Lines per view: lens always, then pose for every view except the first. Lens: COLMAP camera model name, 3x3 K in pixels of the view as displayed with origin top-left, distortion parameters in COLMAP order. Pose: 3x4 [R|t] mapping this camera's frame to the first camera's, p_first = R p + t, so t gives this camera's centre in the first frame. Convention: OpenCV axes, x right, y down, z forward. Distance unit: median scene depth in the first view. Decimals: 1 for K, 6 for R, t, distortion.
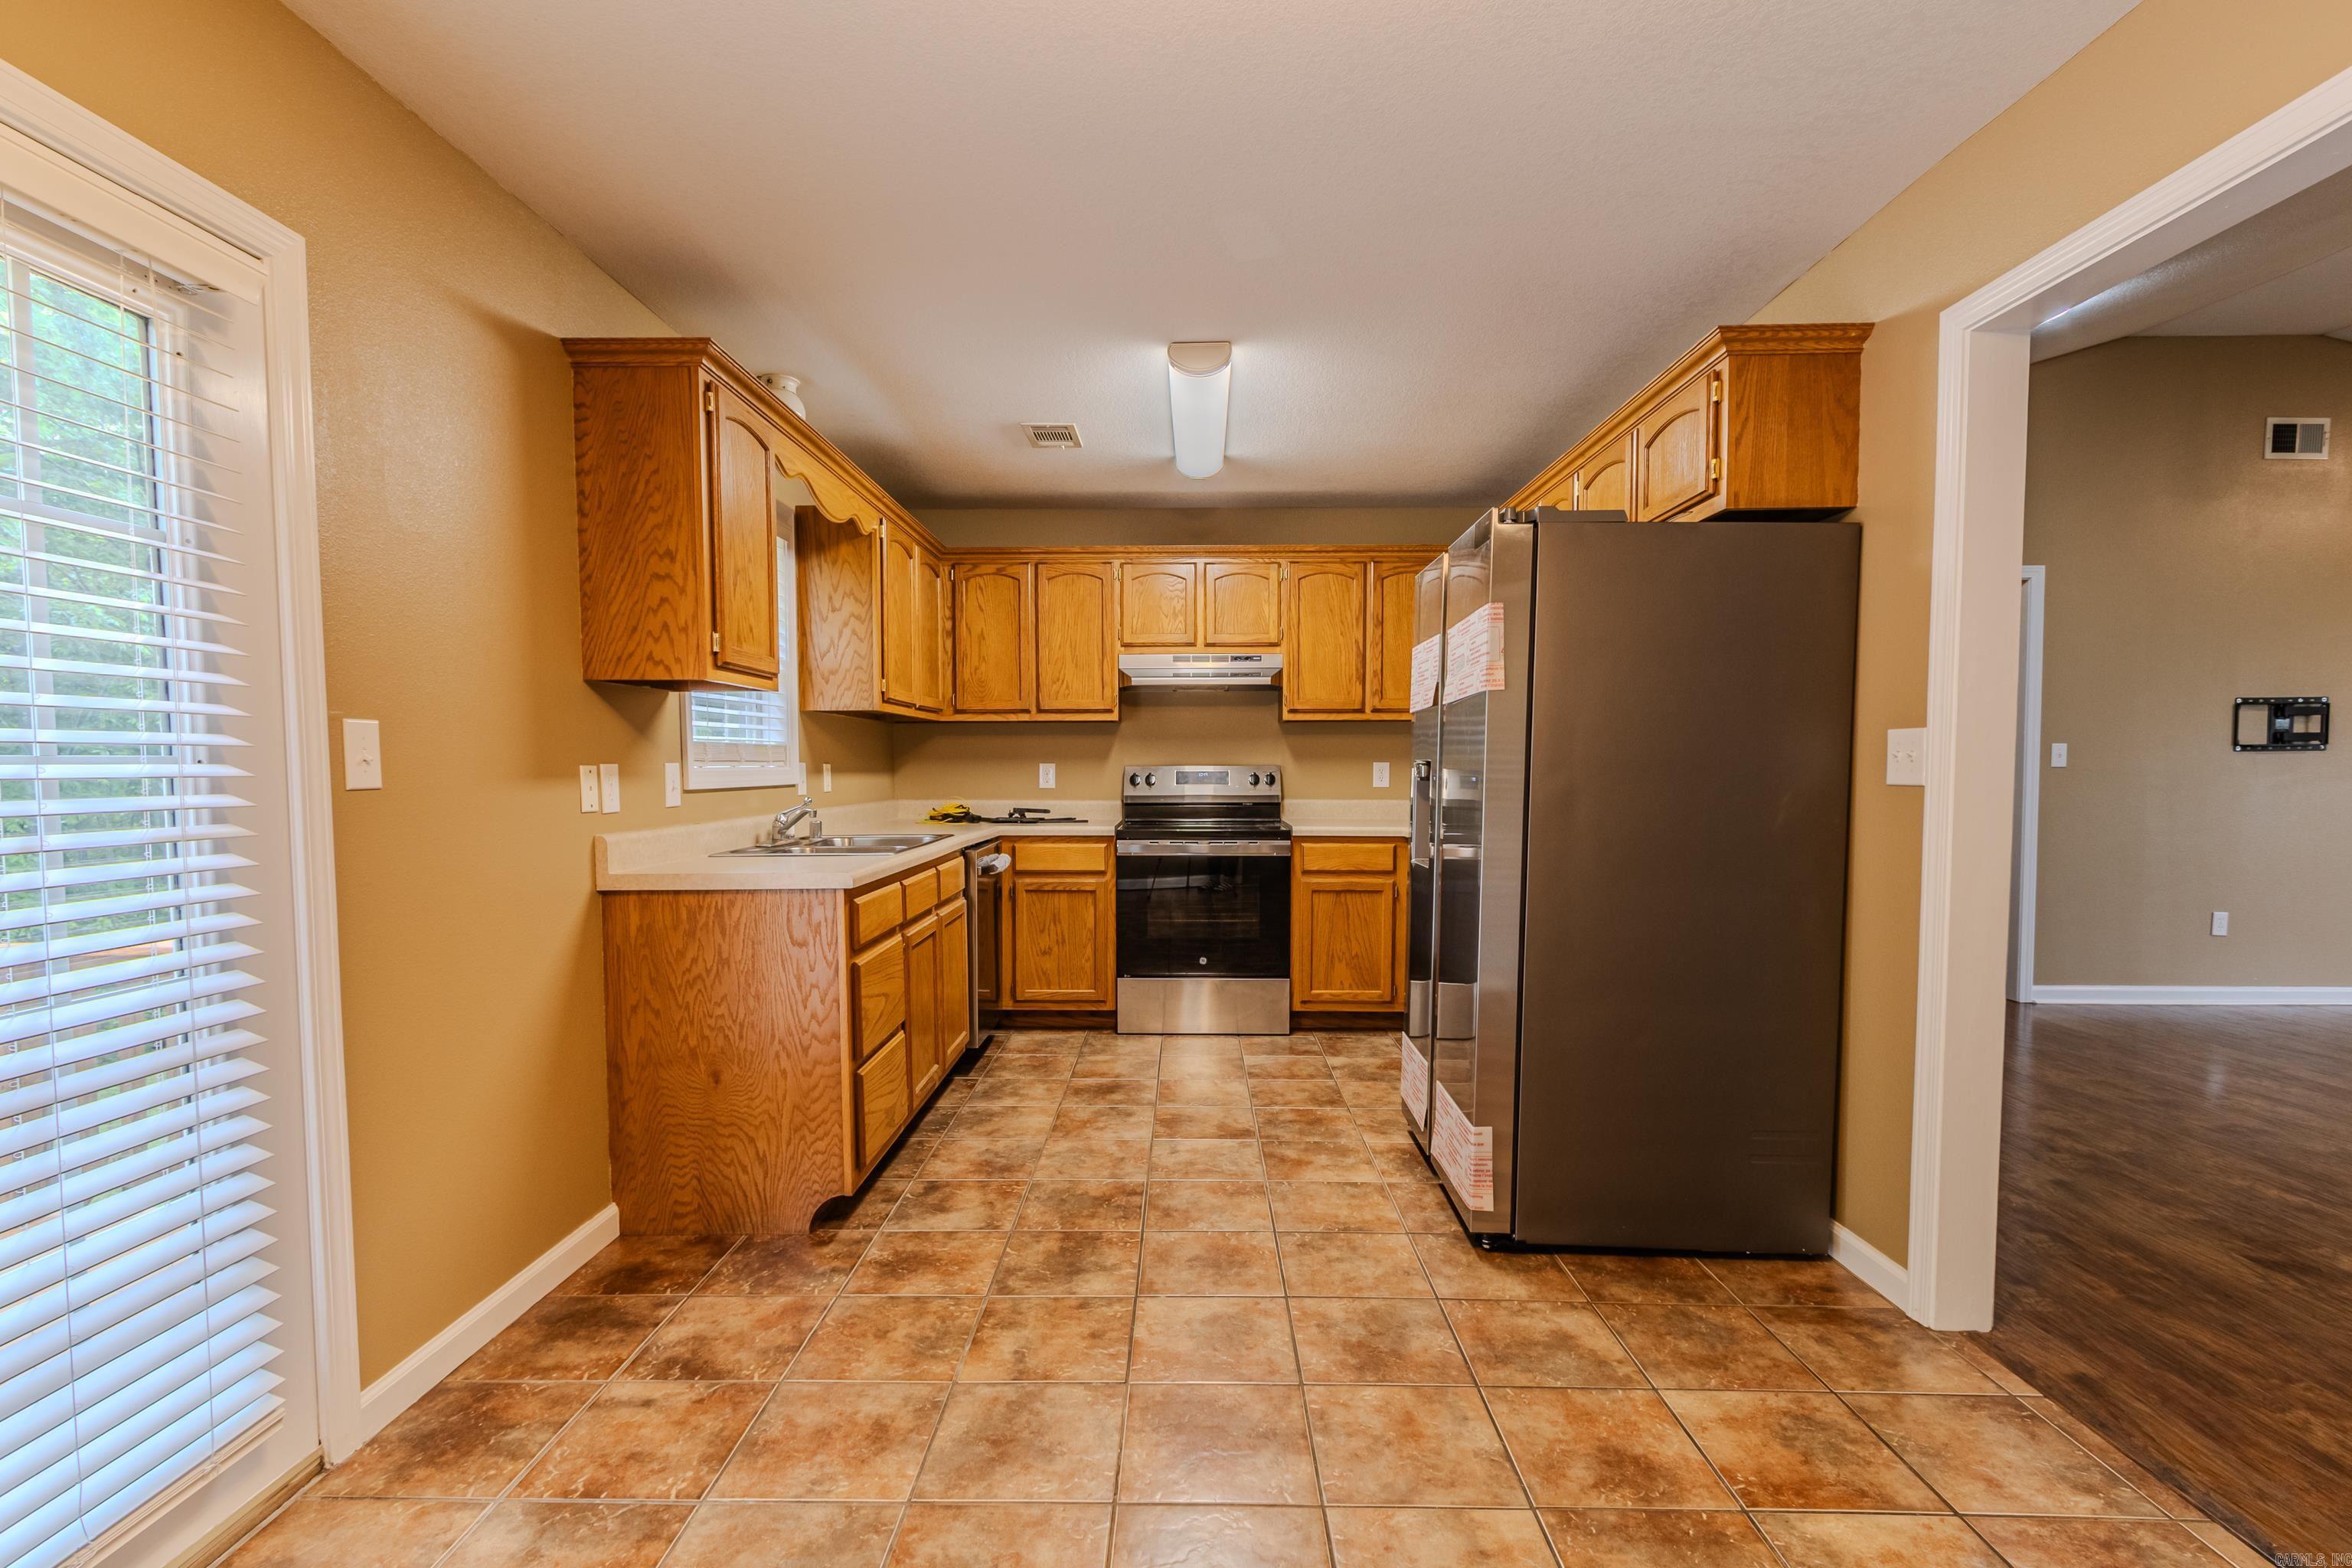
lens RADIAL K [[1080.6, 0, 1175.2], [0, 1080.6, 817.2], [0, 0, 1]] dist [0.006354, -0.000802]
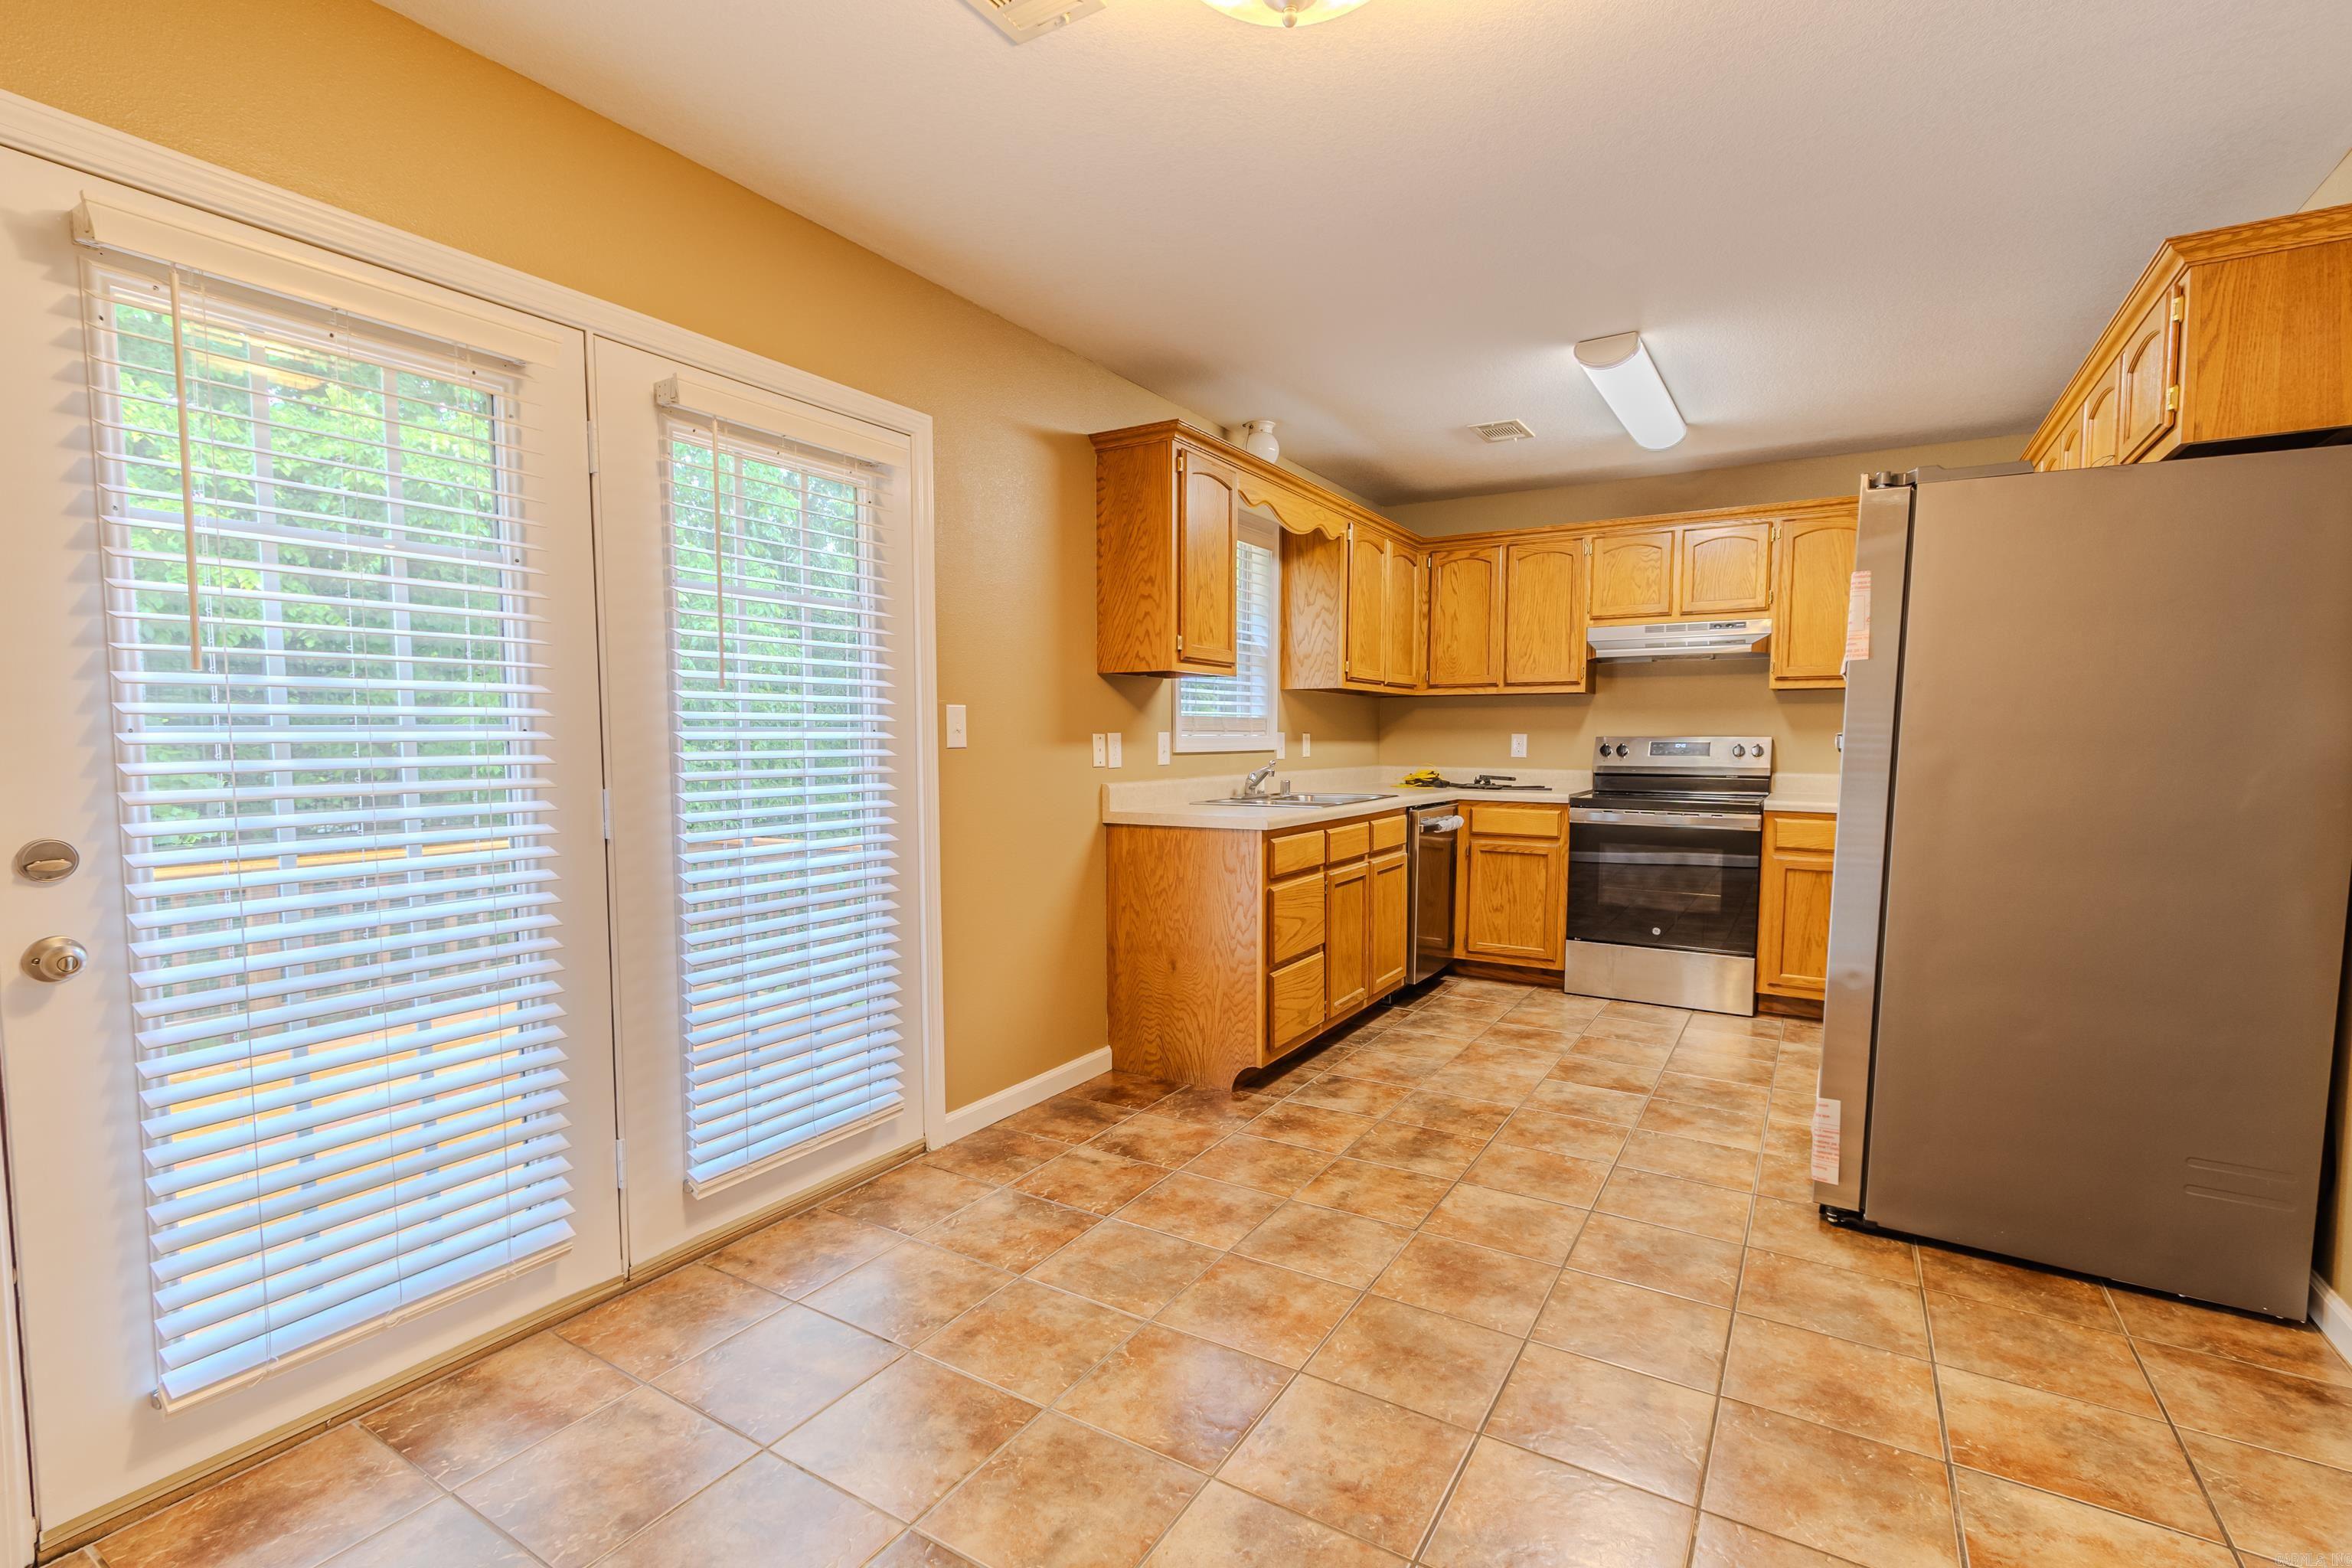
lens RADIAL K [[1079.4, 0, 1157.3], [0, 1079.4, 811.8], [0, 0, 1]] dist [0.002086, -0.000346]
pose [[0.856040, 0.040804, -0.515296, 0.244363], [-0.029219, 0.999105, 0.030574, 0.008390], [0.516083, -0.011116, 0.856467, -0.163591]]
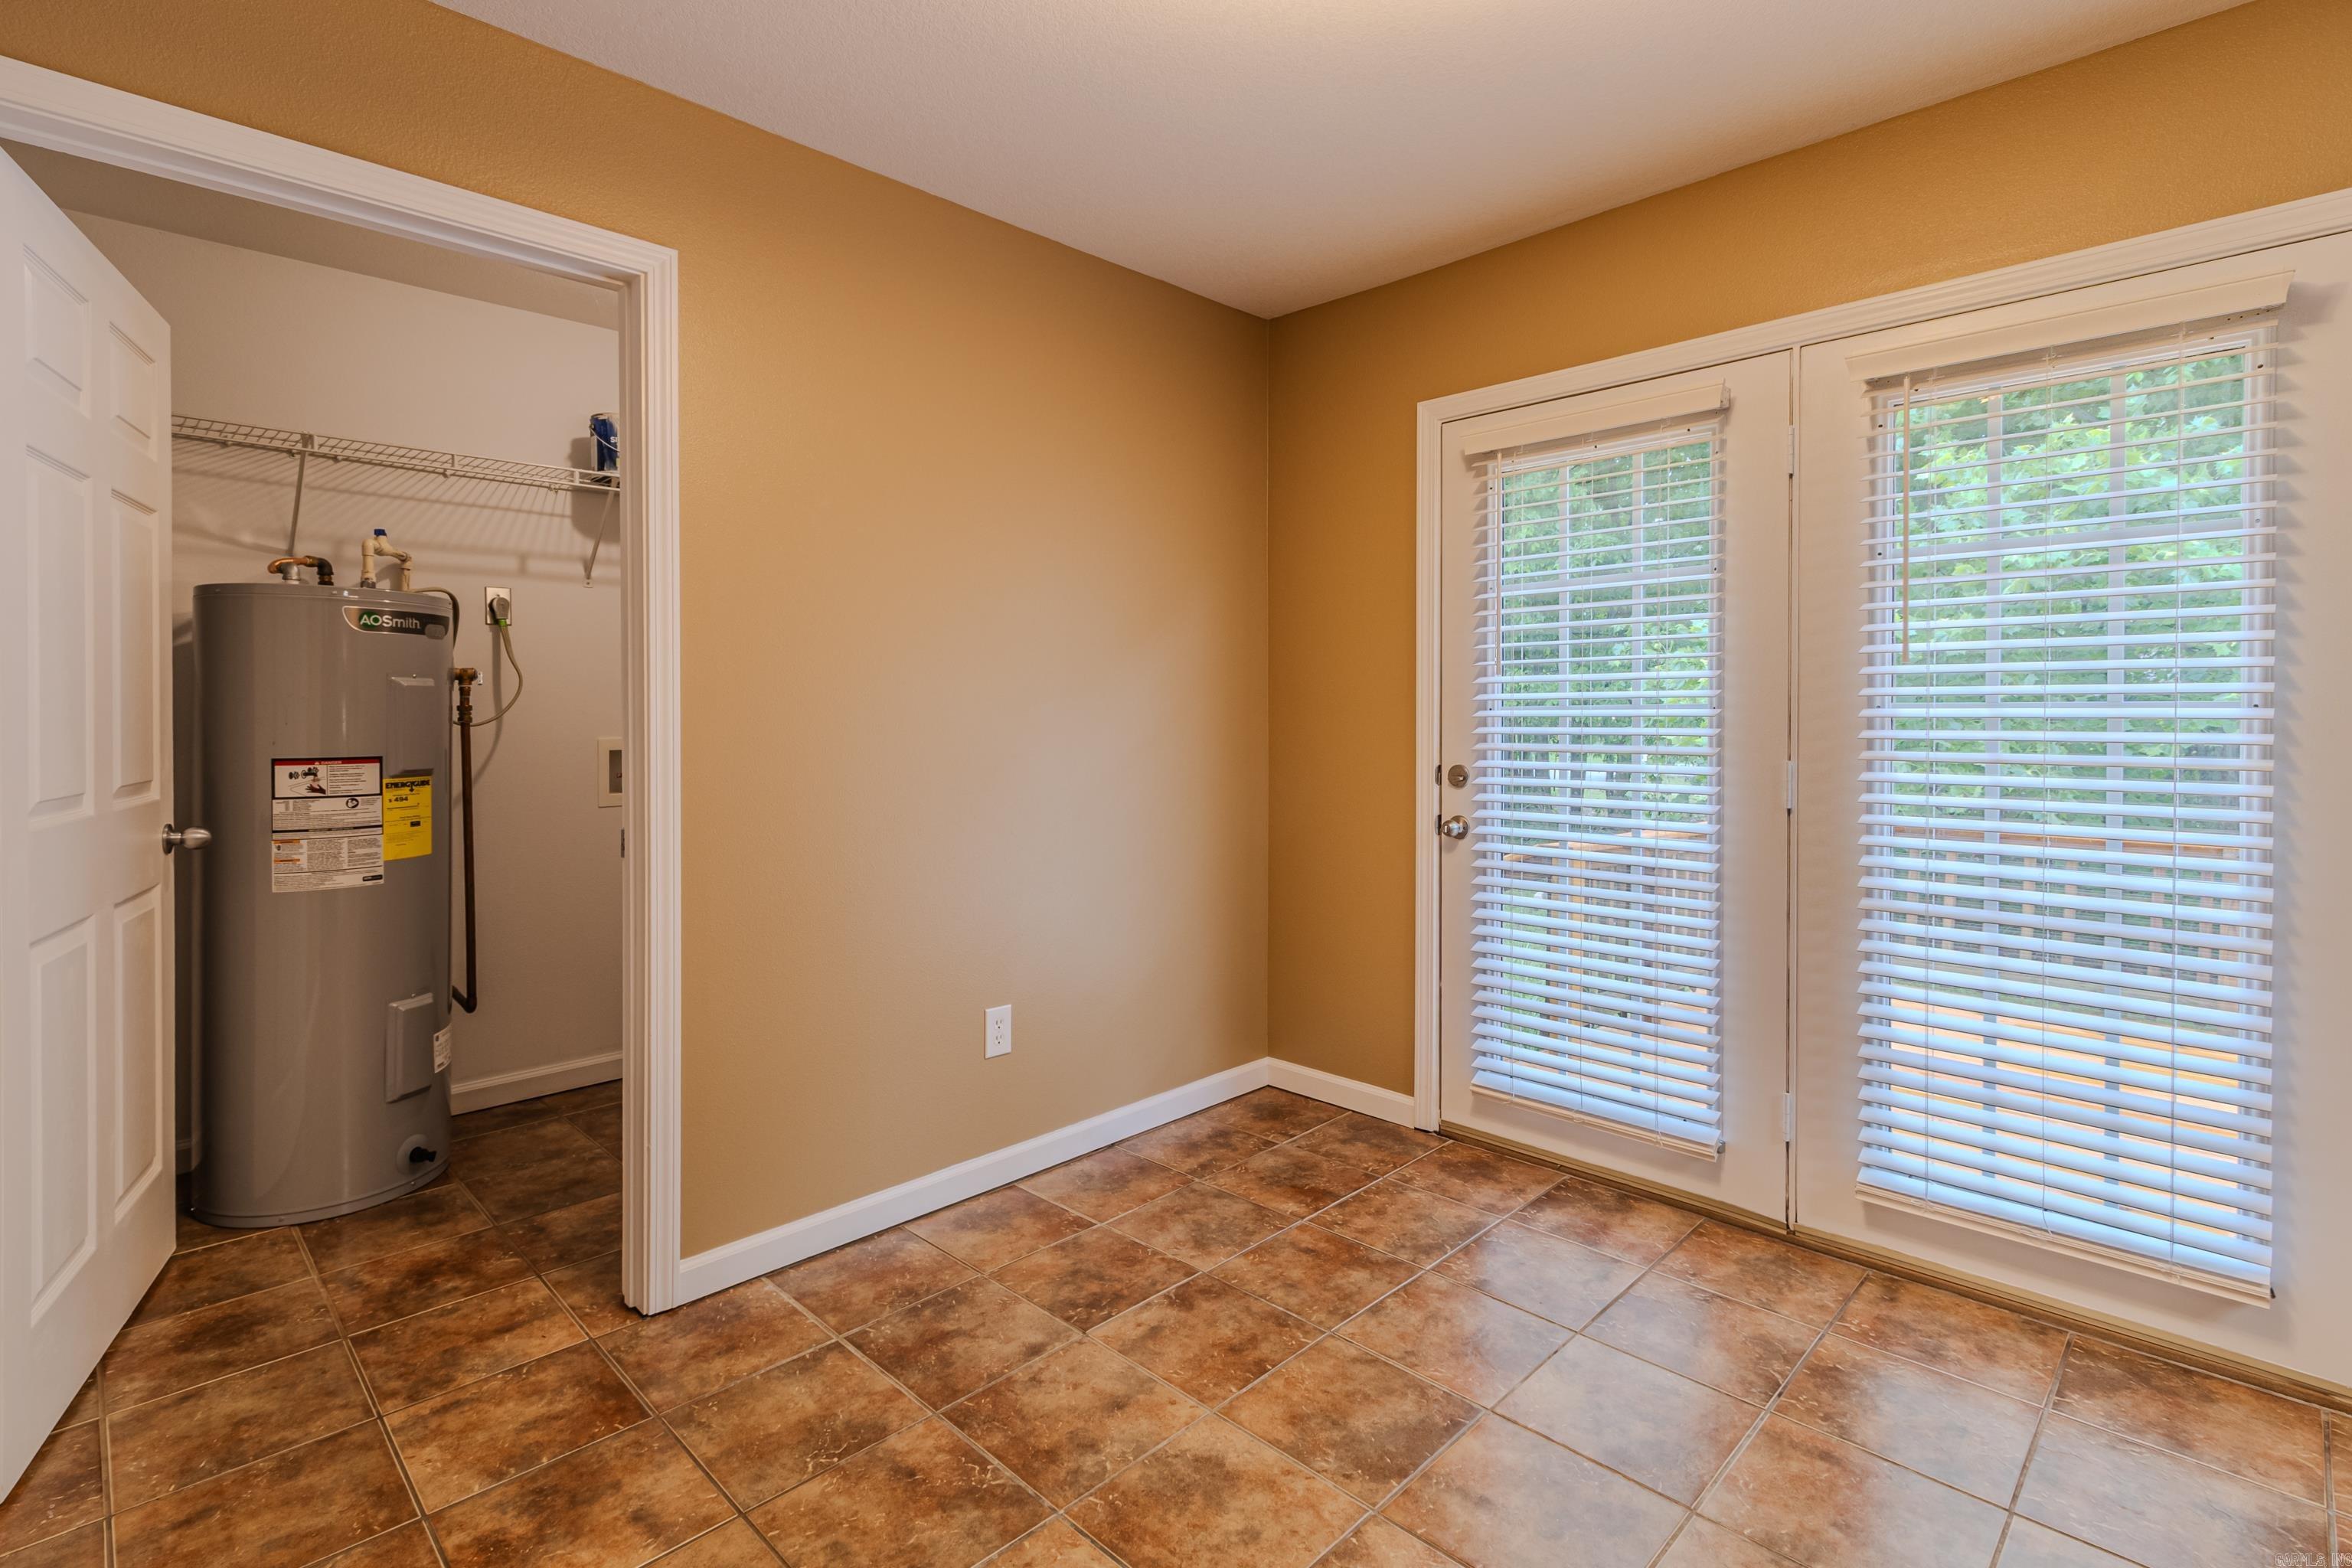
lens RADIAL K [[1109.5, 0, 1169.4], [0, 1109.5, 725.9], [0, 0, 1]] dist [0.003944, 0.000109]
pose [[-0.701239, 0.015604, -0.712755, 0.464808], [-0.033100, 0.997970, 0.054412, -0.033088], [0.712157, 0.061748, -0.699299, 0.589453]]
